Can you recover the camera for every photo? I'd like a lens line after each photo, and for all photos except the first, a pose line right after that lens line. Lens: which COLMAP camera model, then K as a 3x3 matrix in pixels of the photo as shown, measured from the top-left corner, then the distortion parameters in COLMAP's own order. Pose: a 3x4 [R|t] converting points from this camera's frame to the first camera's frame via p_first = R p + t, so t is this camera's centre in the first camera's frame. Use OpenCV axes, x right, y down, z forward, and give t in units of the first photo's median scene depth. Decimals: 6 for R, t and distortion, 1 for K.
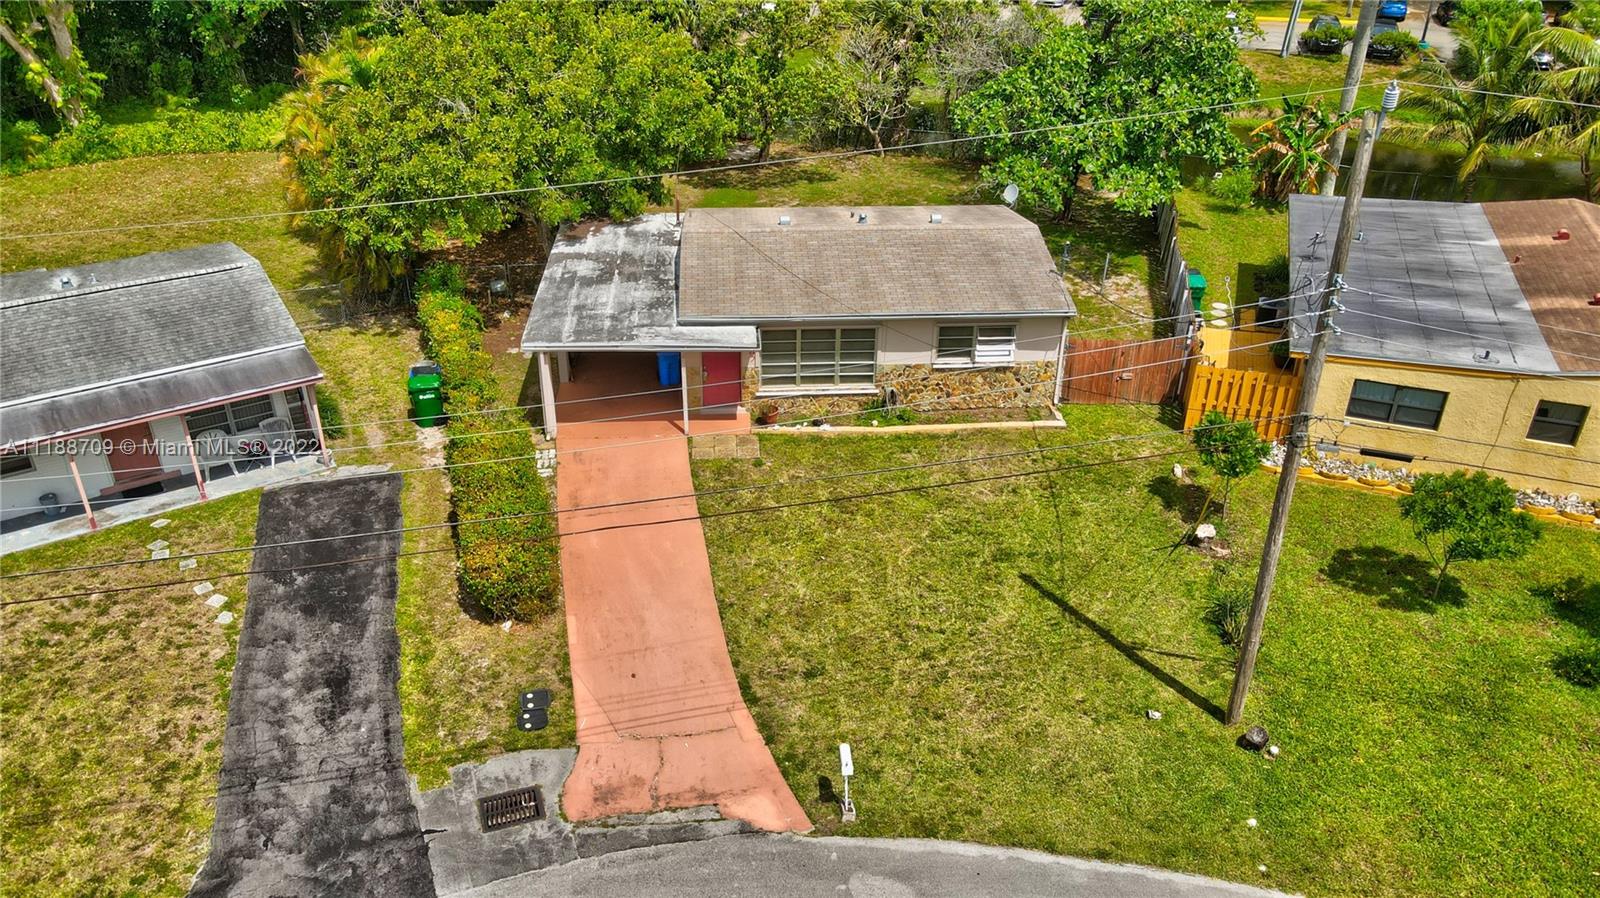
lens RADIAL K [[1178.7, 0, 800.0], [0, 1178.7, 449.0], [0, 0, 1]] dist [0.004952, 0.029940]
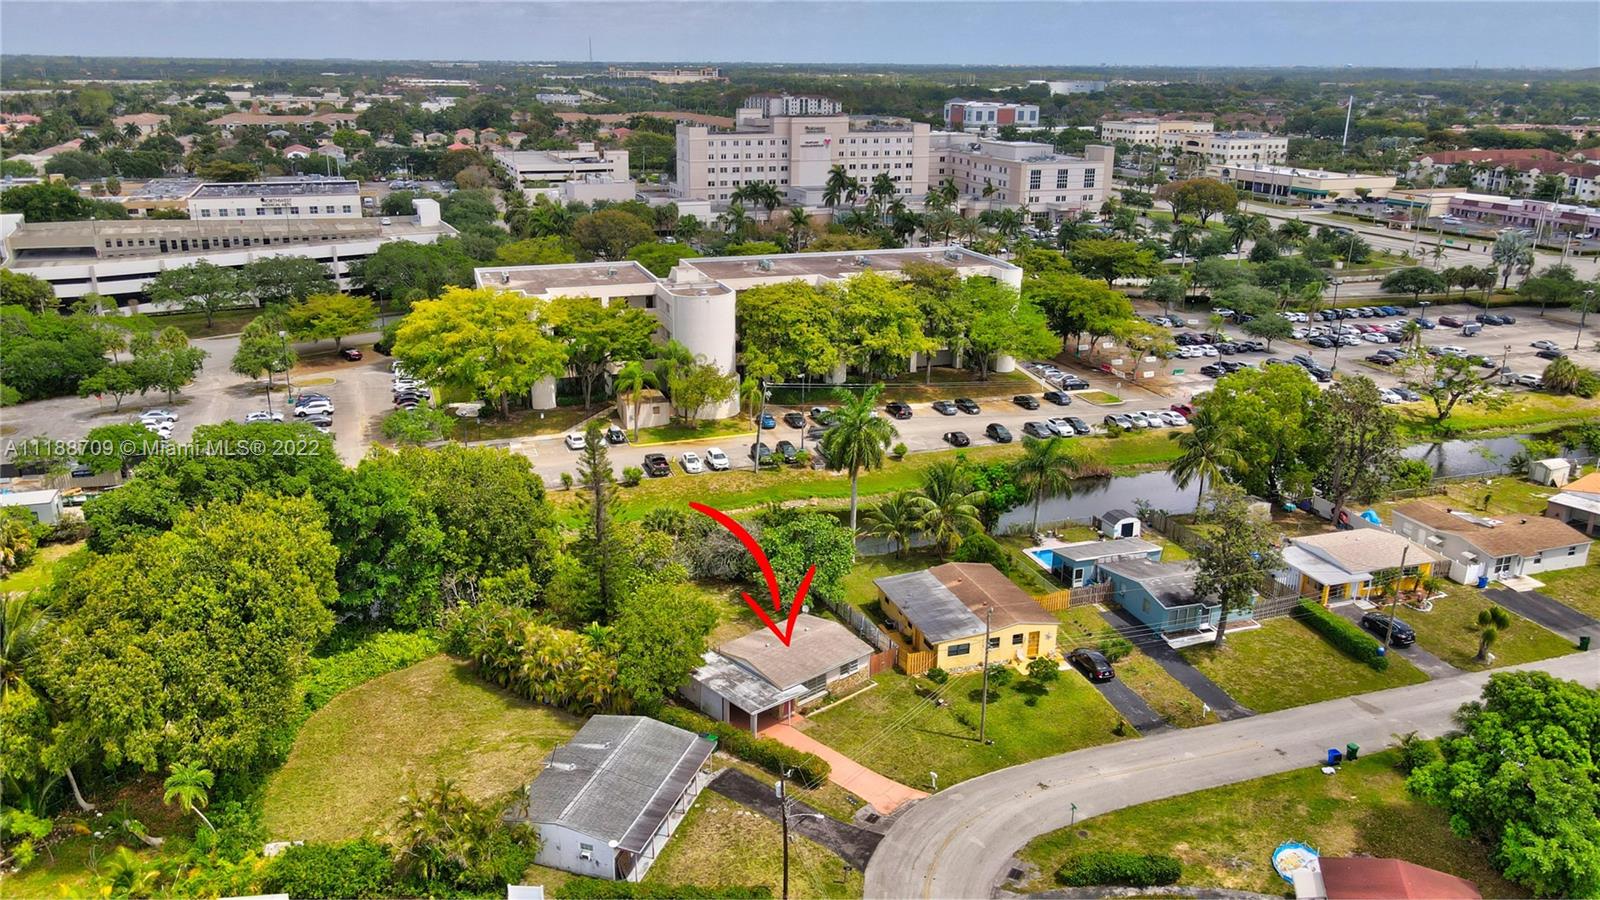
lens RADIAL K [[1178.7, 0, 800.0], [0, 1178.7, 450.0], [0, 0, 1]] dist [0.004952, 0.029940]
pose [[0.784939, -0.194188, 0.588355, -1.932913], [0.298000, 0.950887, -0.083726, -0.476809], [-0.543201, 0.241050, 0.804256, -1.825741]]
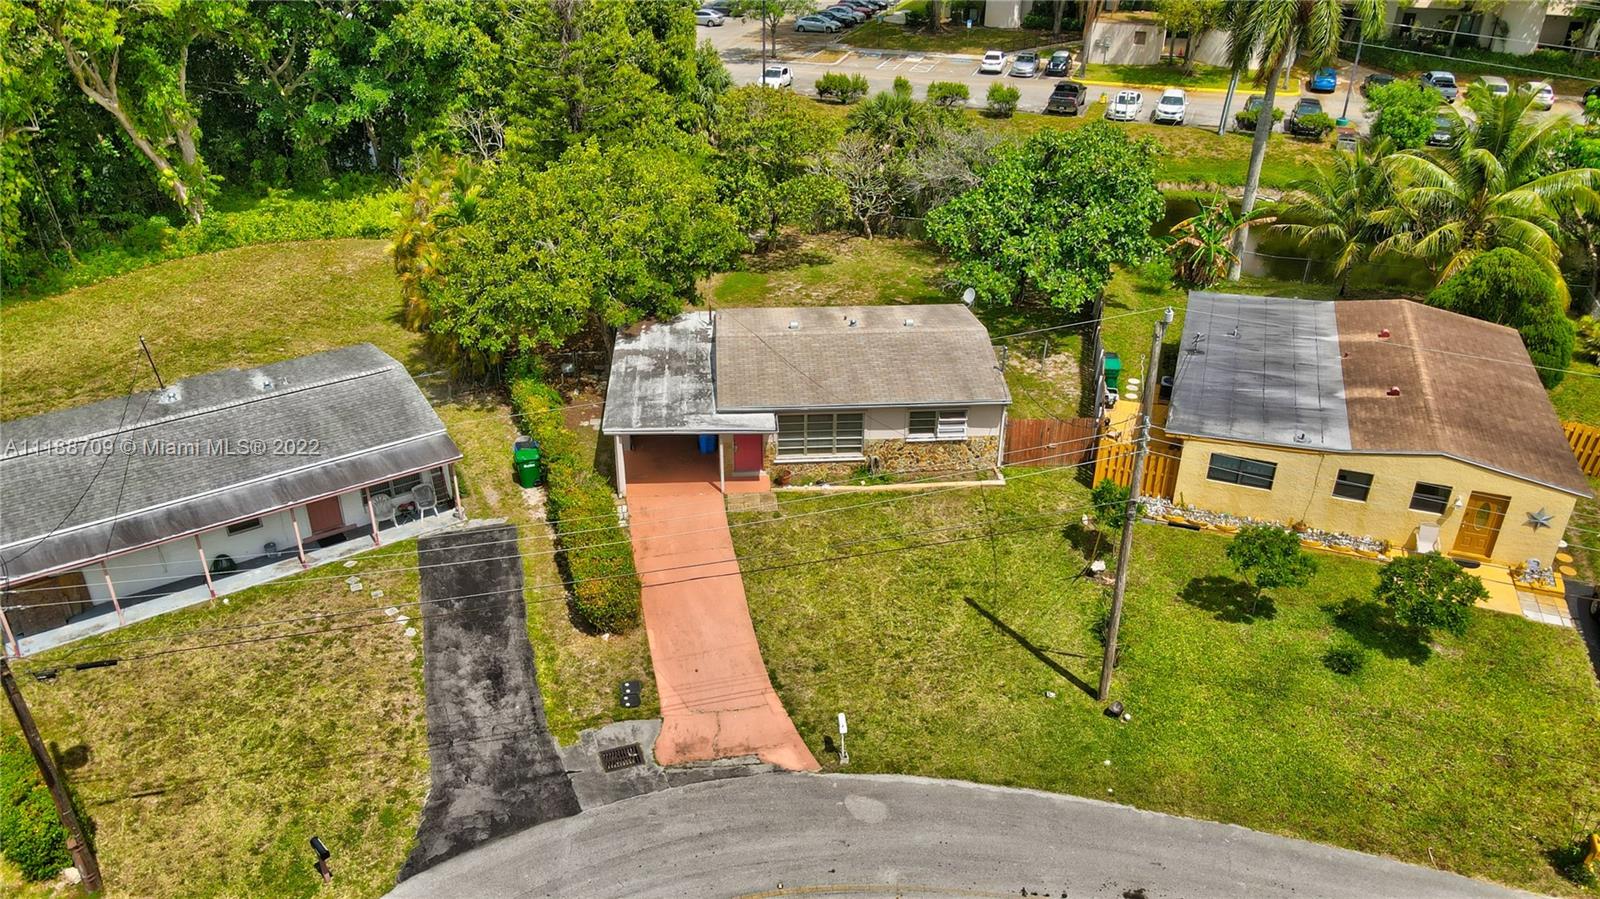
lens RADIAL K [[1178.7, 0, 800.0], [0, 1178.7, 449.5], [0, 0, 1]] dist [0.004952, 0.029940]
pose [[0.999980, -0.005147, 0.003540, -0.014238], [0.005159, 0.999981, -0.003389, -0.063681], [-0.003523, 0.003407, 0.999988, -0.387139]]
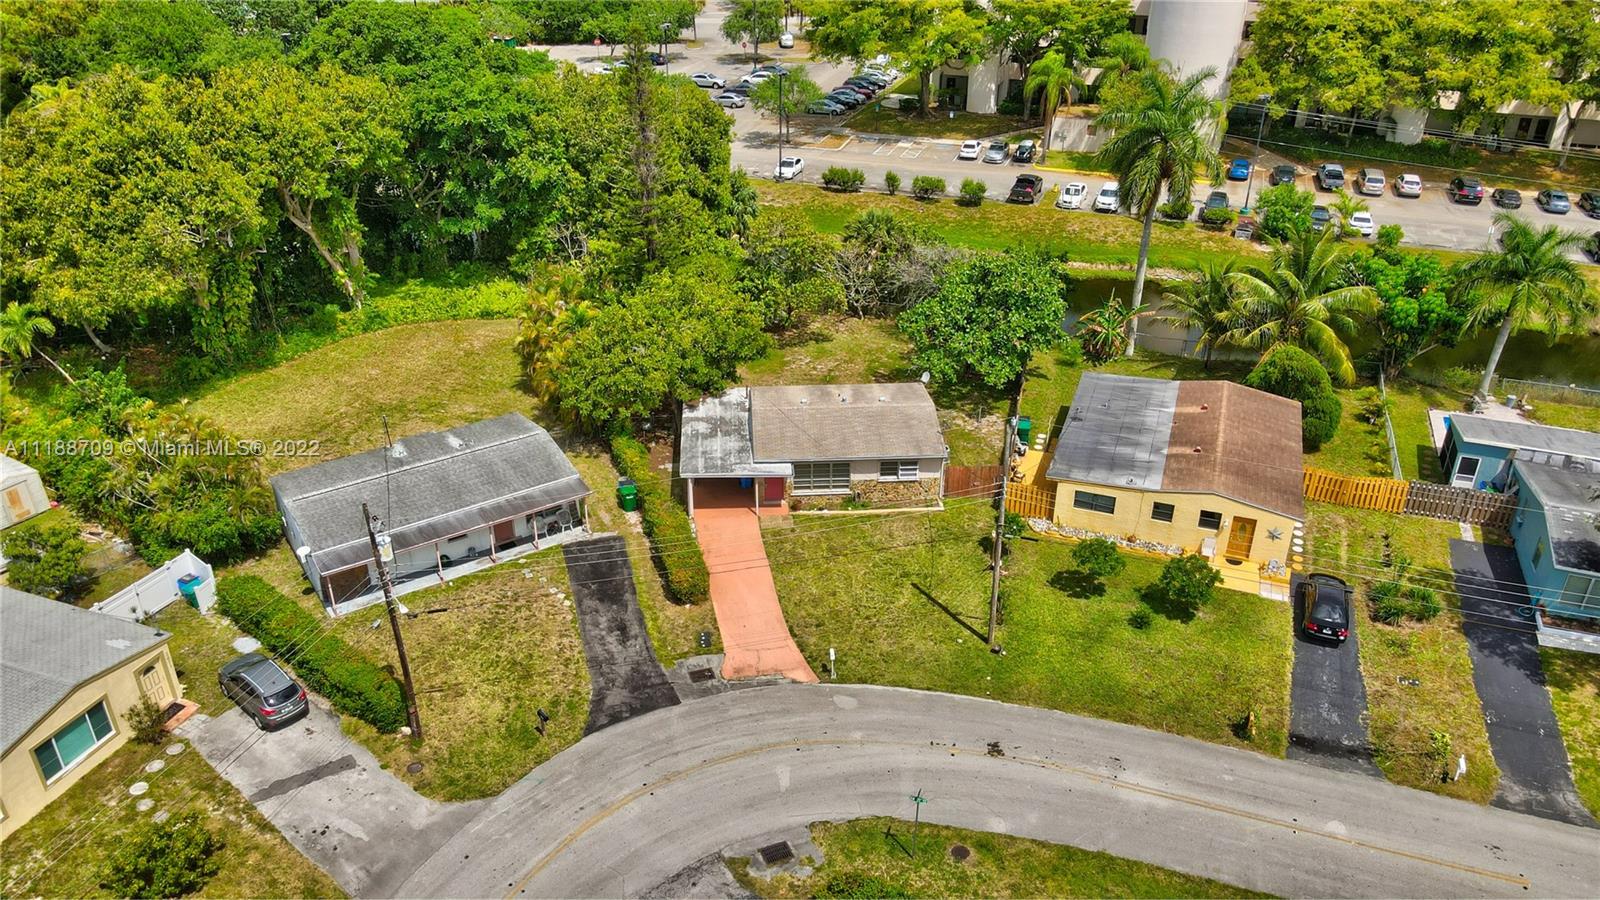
lens RADIAL K [[1179.9, 0, 800.0], [0, 1179.9, 450.0], [0, 0, 1]] dist [-0.000527, 0.004217]
pose [[0.999979, -0.003744, -0.005348, -0.012142], [0.003701, 0.999960, -0.008109, -0.121786], [0.005379, 0.008089, 0.999953, -1.169786]]
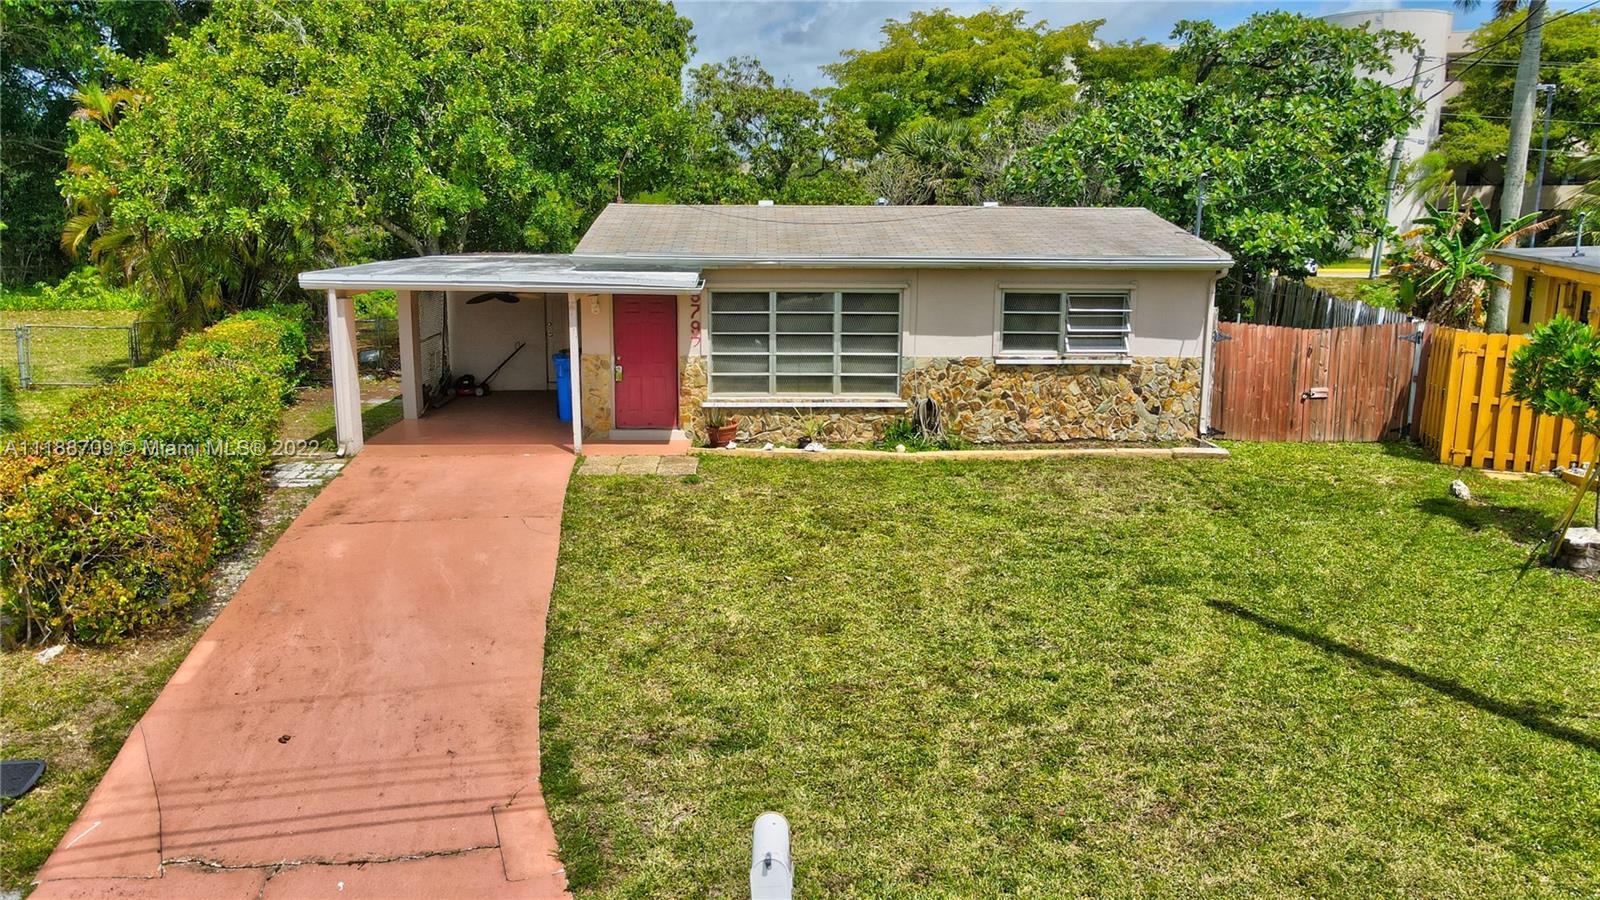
lens RADIAL K [[1178.7, 0, 800.0], [0, 1178.7, 450.0], [0, 0, 1]] dist [0.004952, 0.029940]
pose [[0.999315, 0.005321, -0.036626, 0.039986], [-0.016351, 0.951270, -0.307926, 0.184367], [0.033203, 0.308314, 0.950705, 0.499764]]
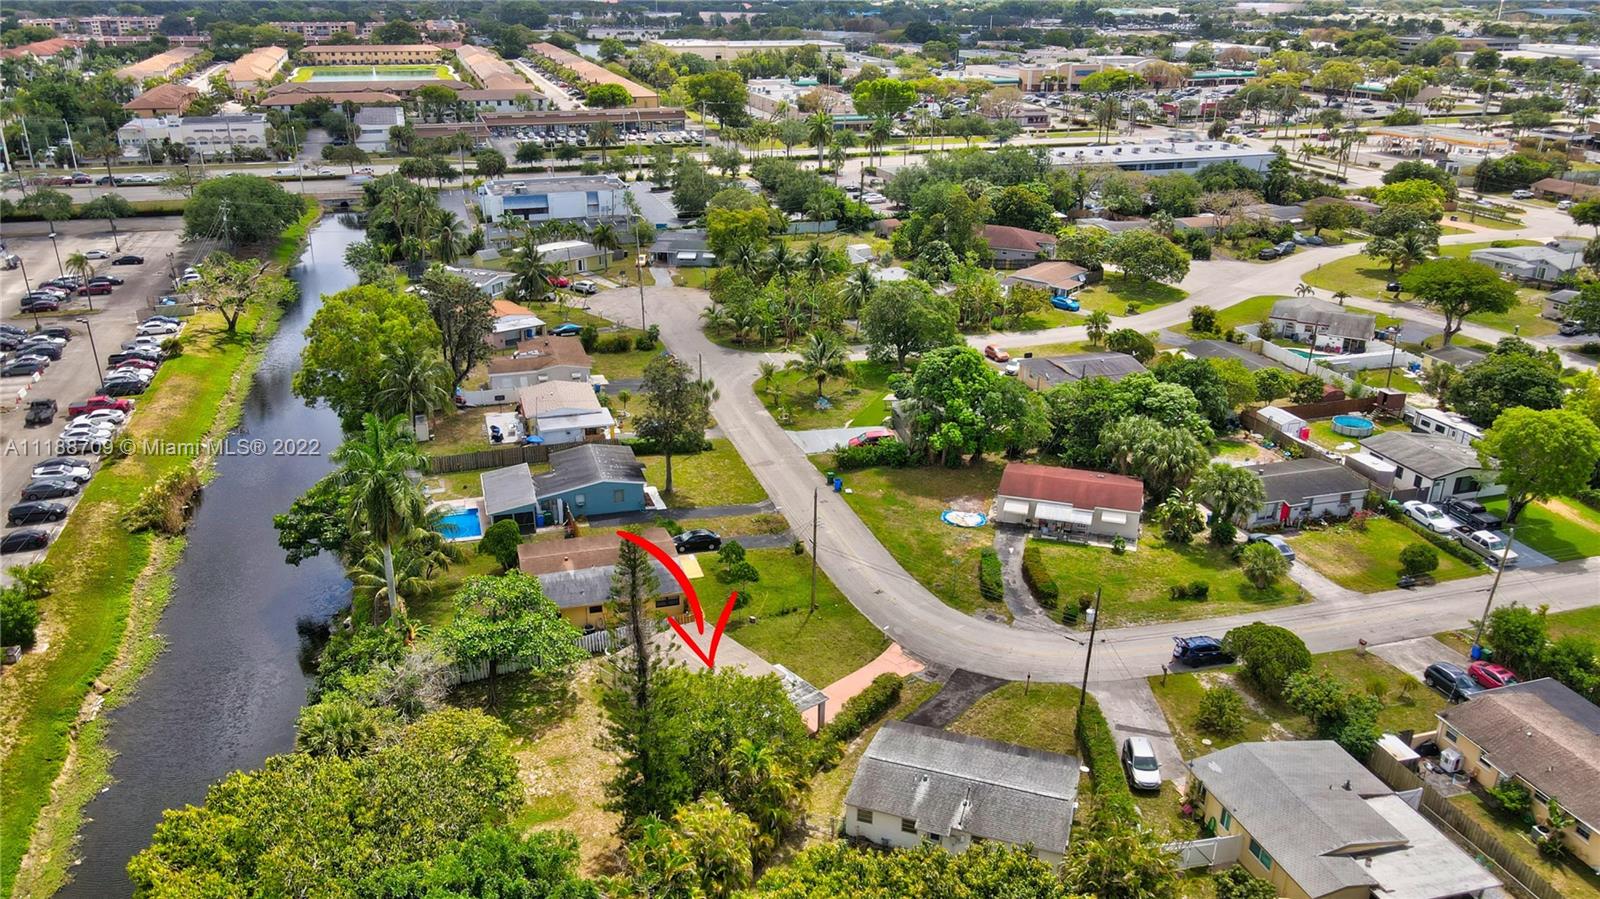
lens RADIAL K [[1178.7, 0, 800.0], [0, 1178.7, 449.5], [0, 0, 1]] dist [0.004952, 0.029940]
pose [[-0.597292, -0.315329, 0.737434, -2.265802], [0.369638, 0.707760, 0.602033, -2.425114], [-0.711765, 0.632173, -0.306182, 1.654179]]
